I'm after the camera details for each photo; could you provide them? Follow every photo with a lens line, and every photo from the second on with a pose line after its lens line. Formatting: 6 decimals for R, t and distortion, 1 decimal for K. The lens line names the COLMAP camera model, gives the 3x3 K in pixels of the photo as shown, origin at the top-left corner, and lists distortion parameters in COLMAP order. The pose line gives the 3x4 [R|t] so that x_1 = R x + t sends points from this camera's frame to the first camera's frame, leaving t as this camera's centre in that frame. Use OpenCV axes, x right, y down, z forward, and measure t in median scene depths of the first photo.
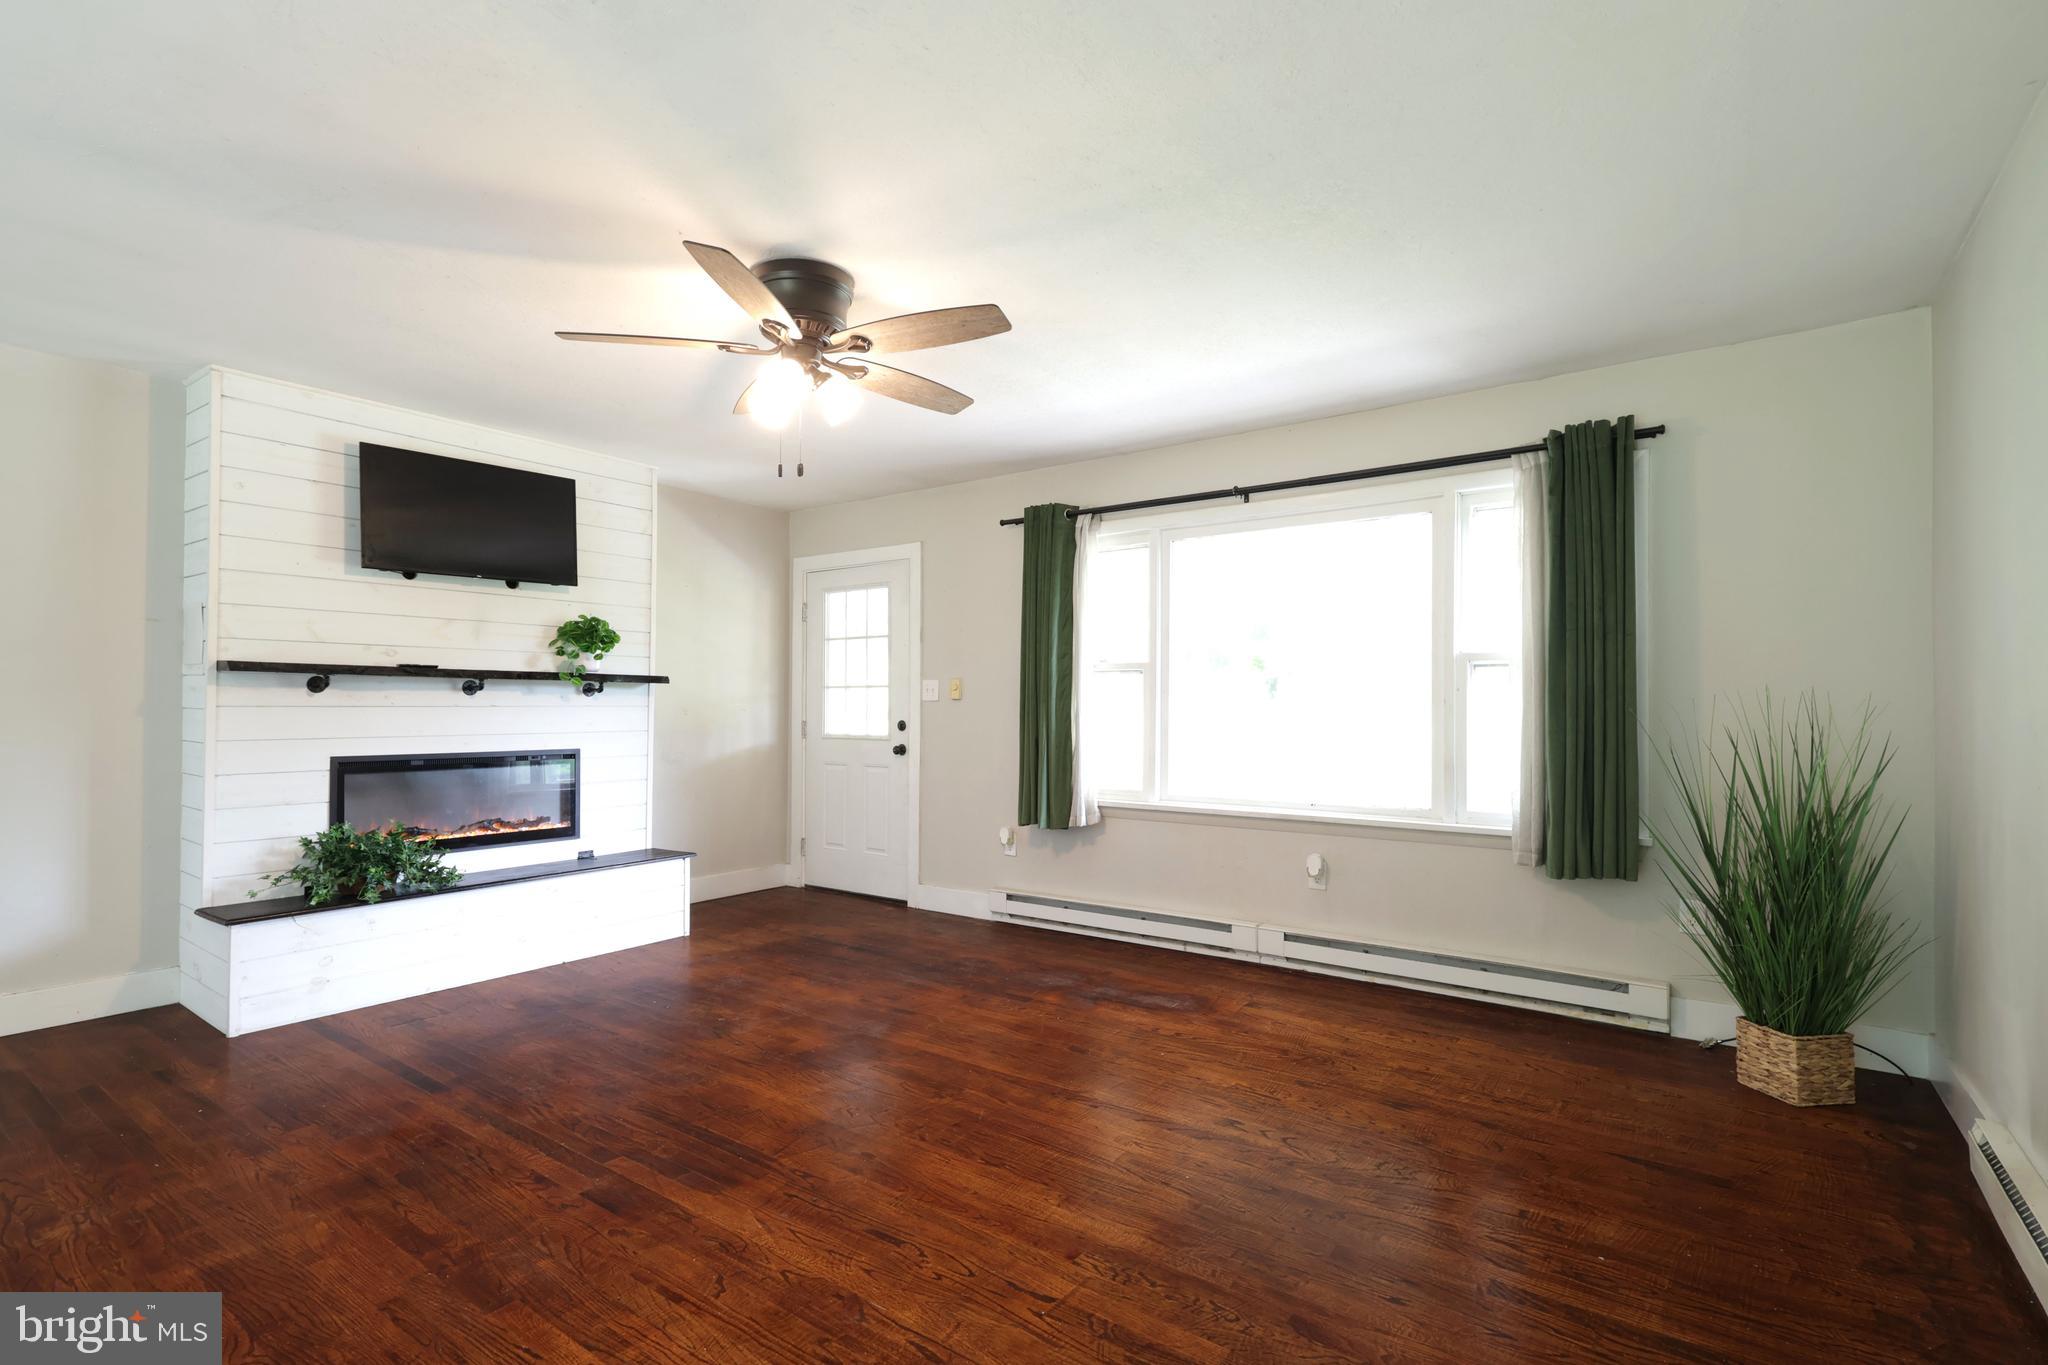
lens RADIAL K [[970.1, 0, 1018.9], [0, 970.1, 688.2], [0, 0, 1]] dist [0.005329, 0.001229]
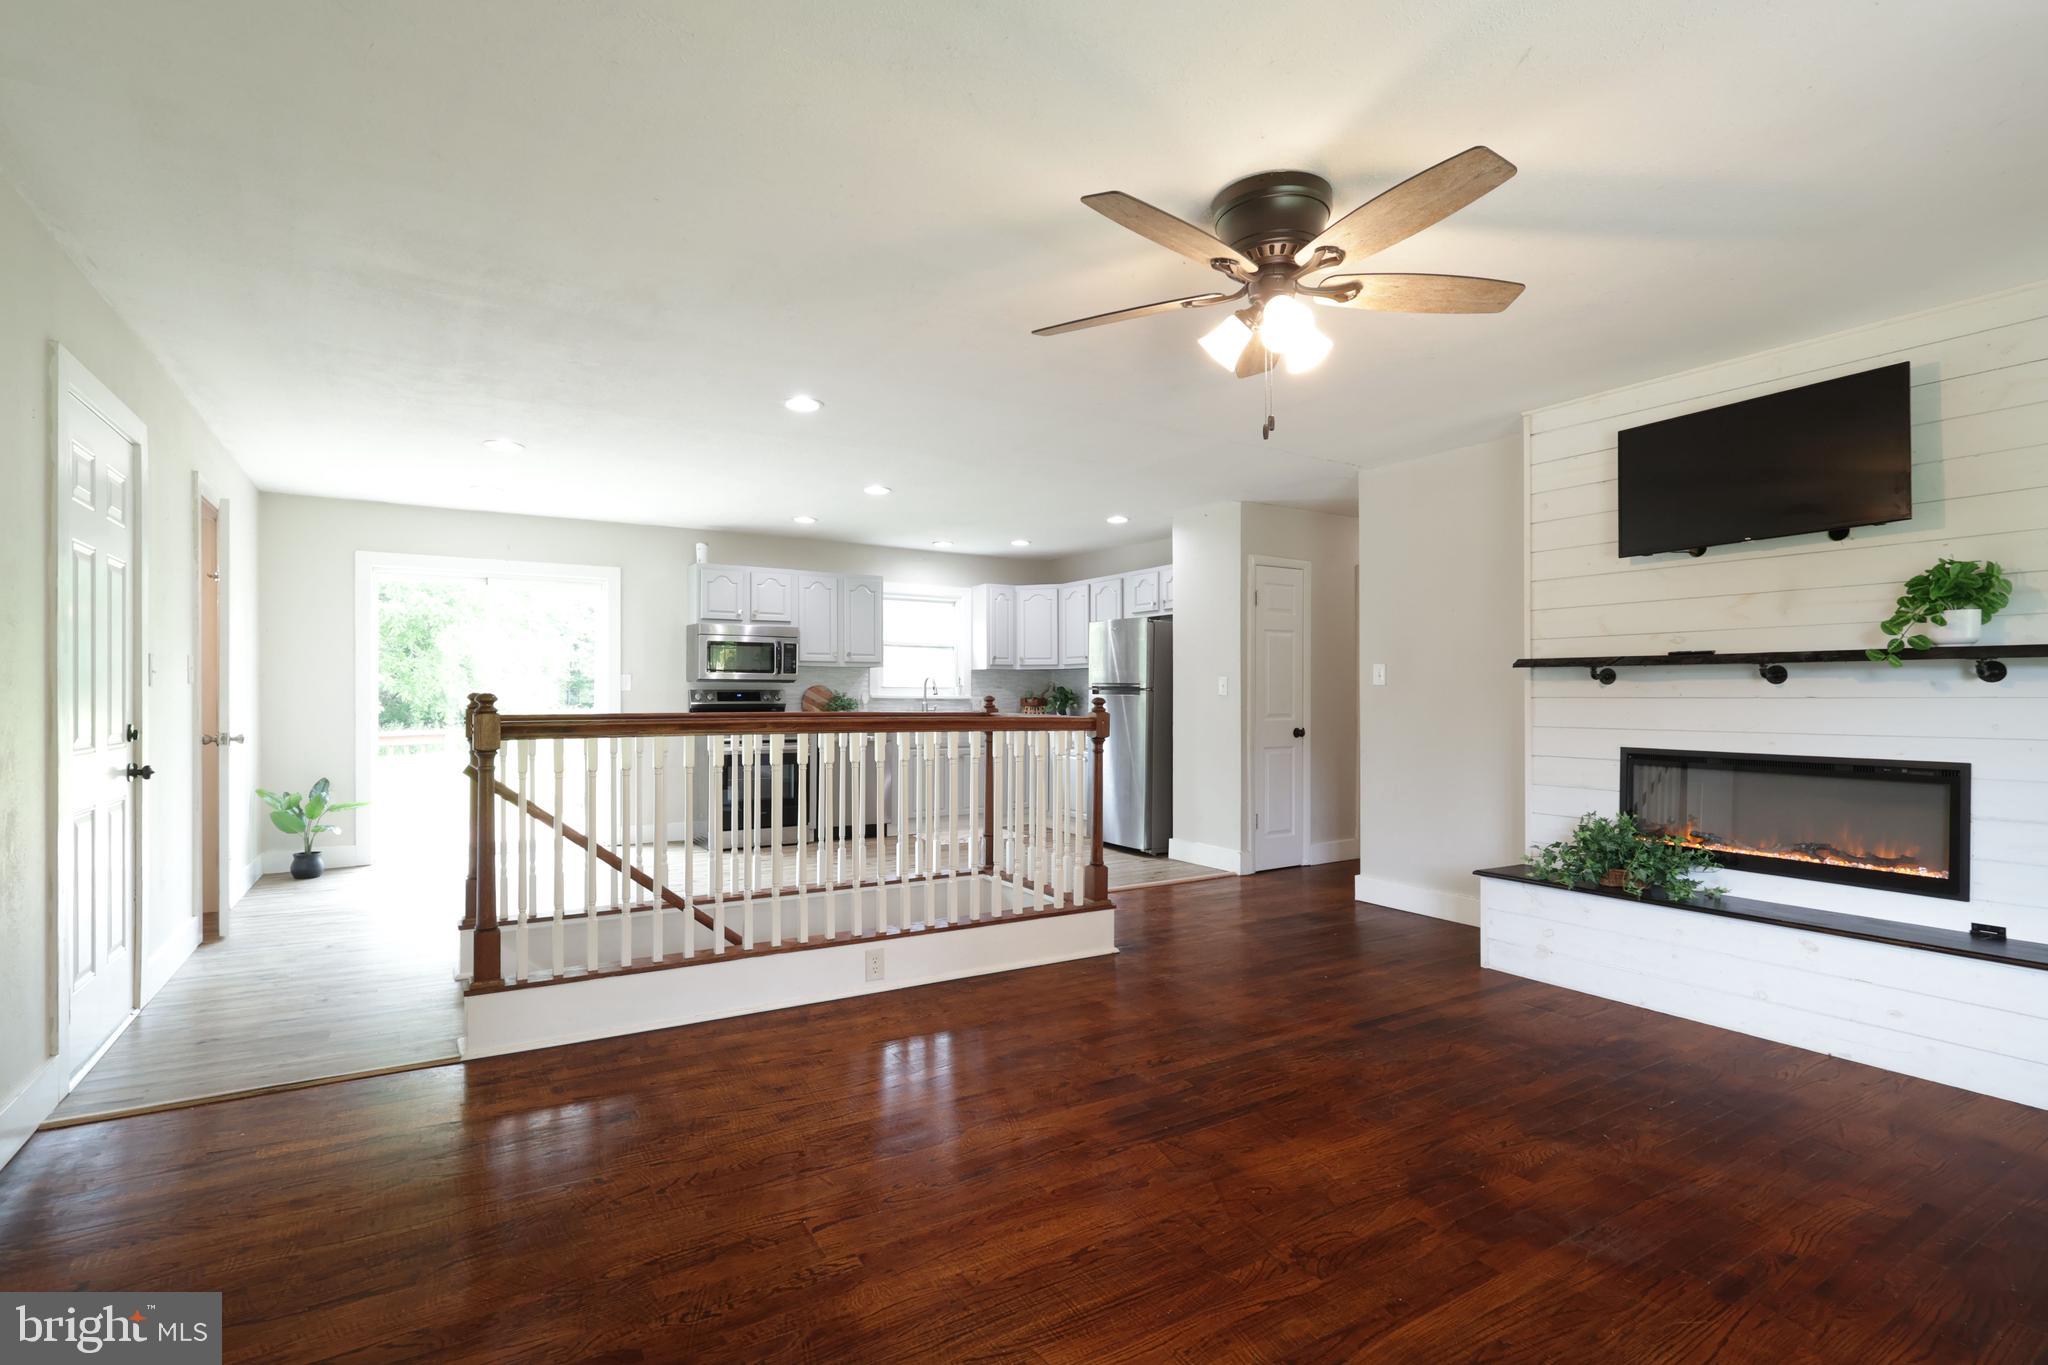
lens RADIAL K [[970.1, 0, 1013.2], [0, 970.1, 685.6], [0, 0, 1]] dist [0.005329, 0.001229]
pose [[-0.374077, -0.011499, -0.927326, 0.459279], [0.014619, 0.999726, -0.018294, 0.014980], [0.927282, -0.020400, -0.373806, 0.763833]]
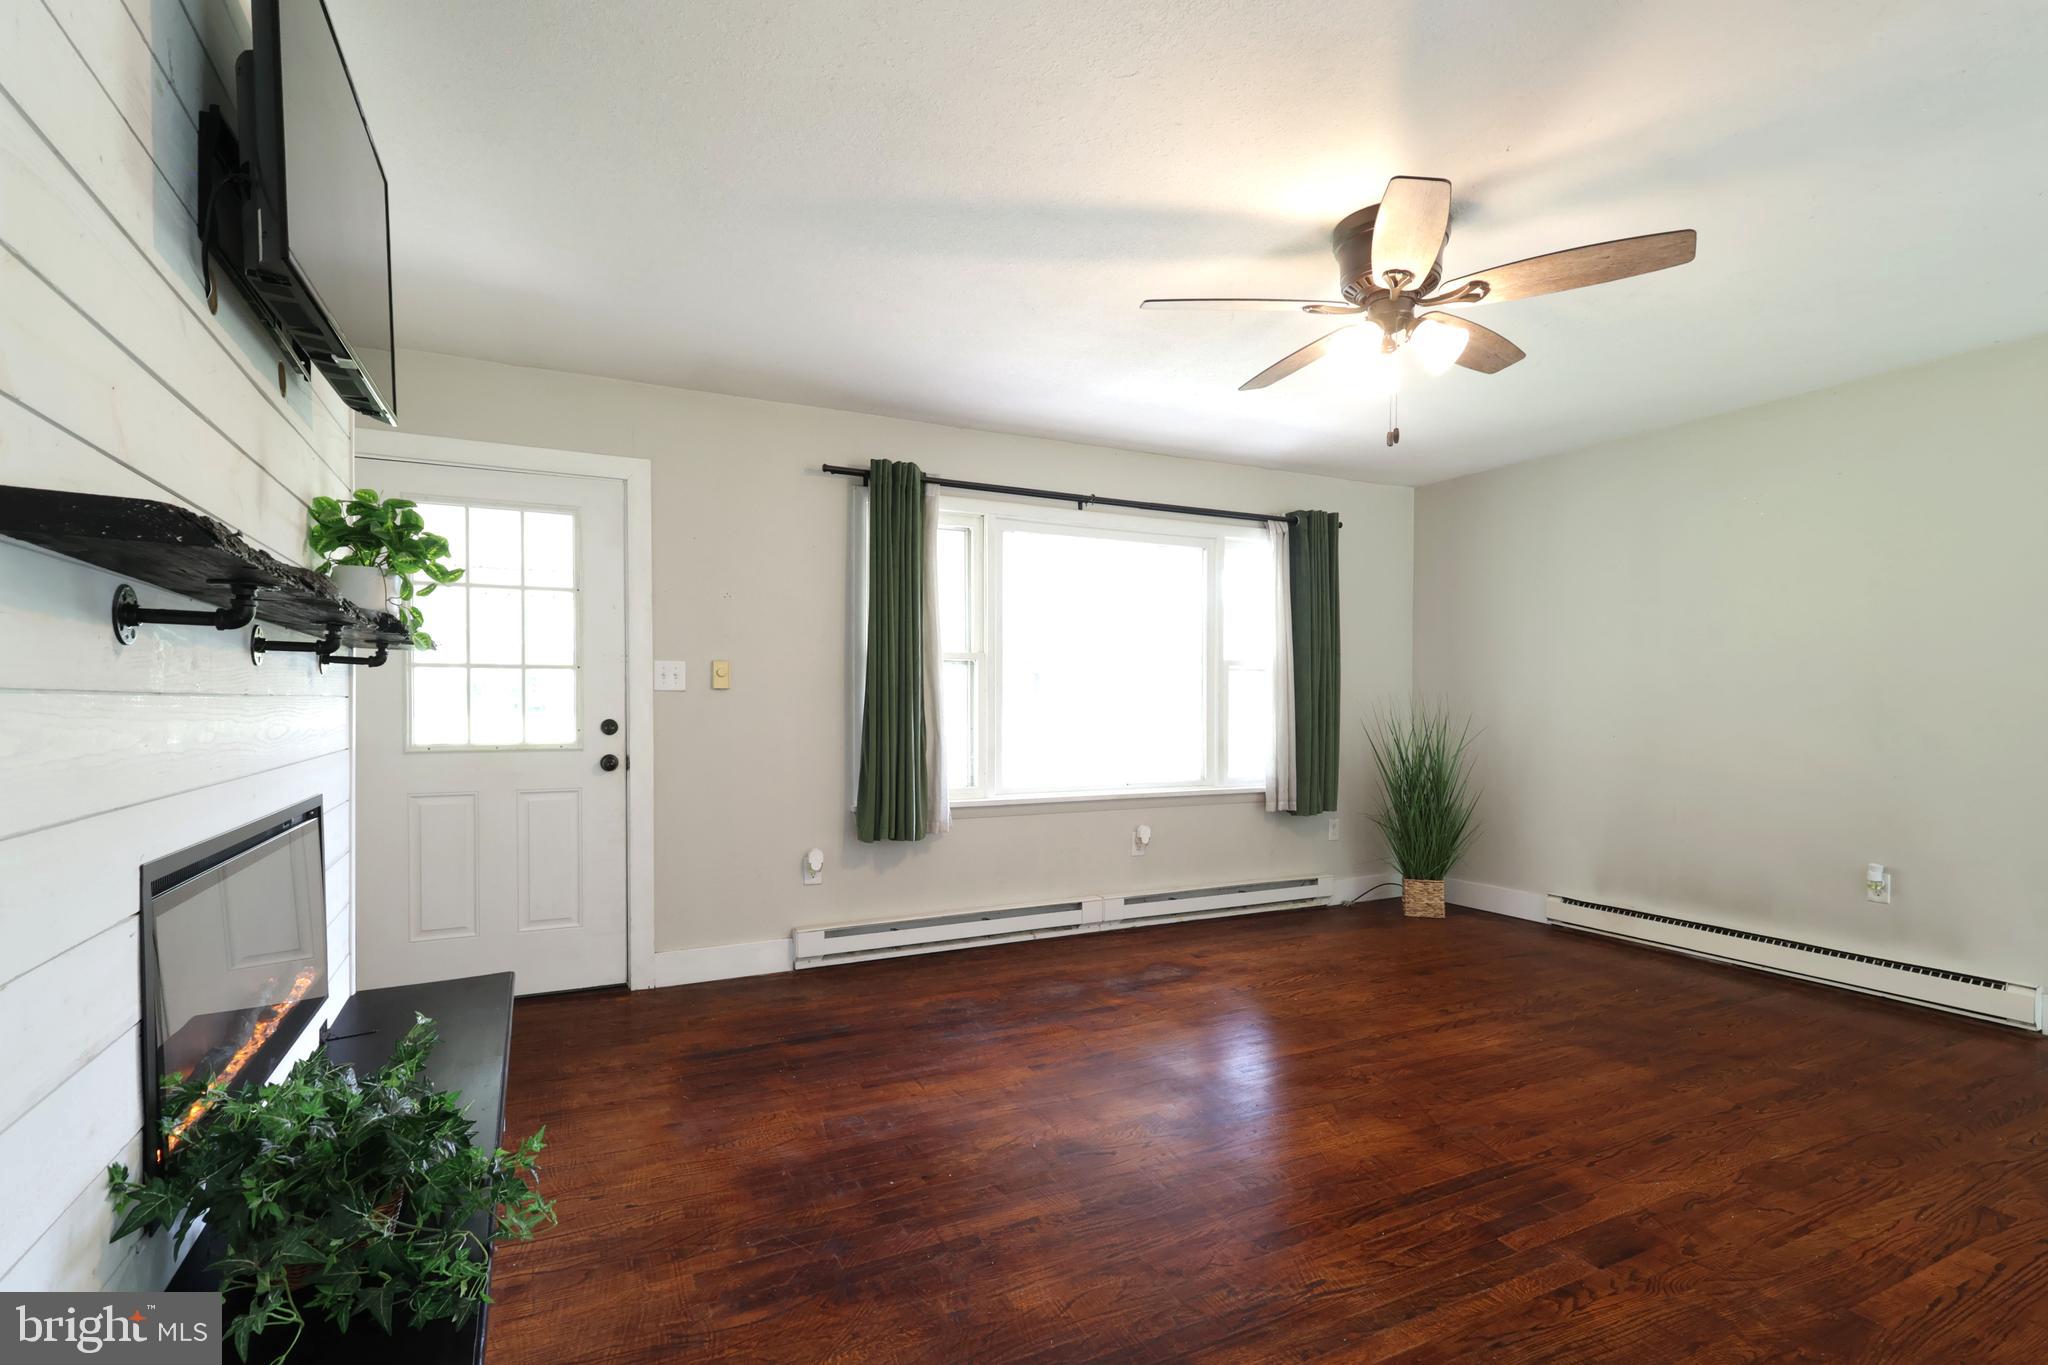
lens RADIAL K [[970.1, 0, 1026.5], [0, 970.1, 709.5], [0, 0, 1]] dist [0.005329, 0.001229]
pose [[0.451282, -0.007195, 0.892352, -0.817940], [-0.018422, 0.999679, 0.017377, 0.013133], [-0.892191, -0.024280, 0.451005, 0.611685]]
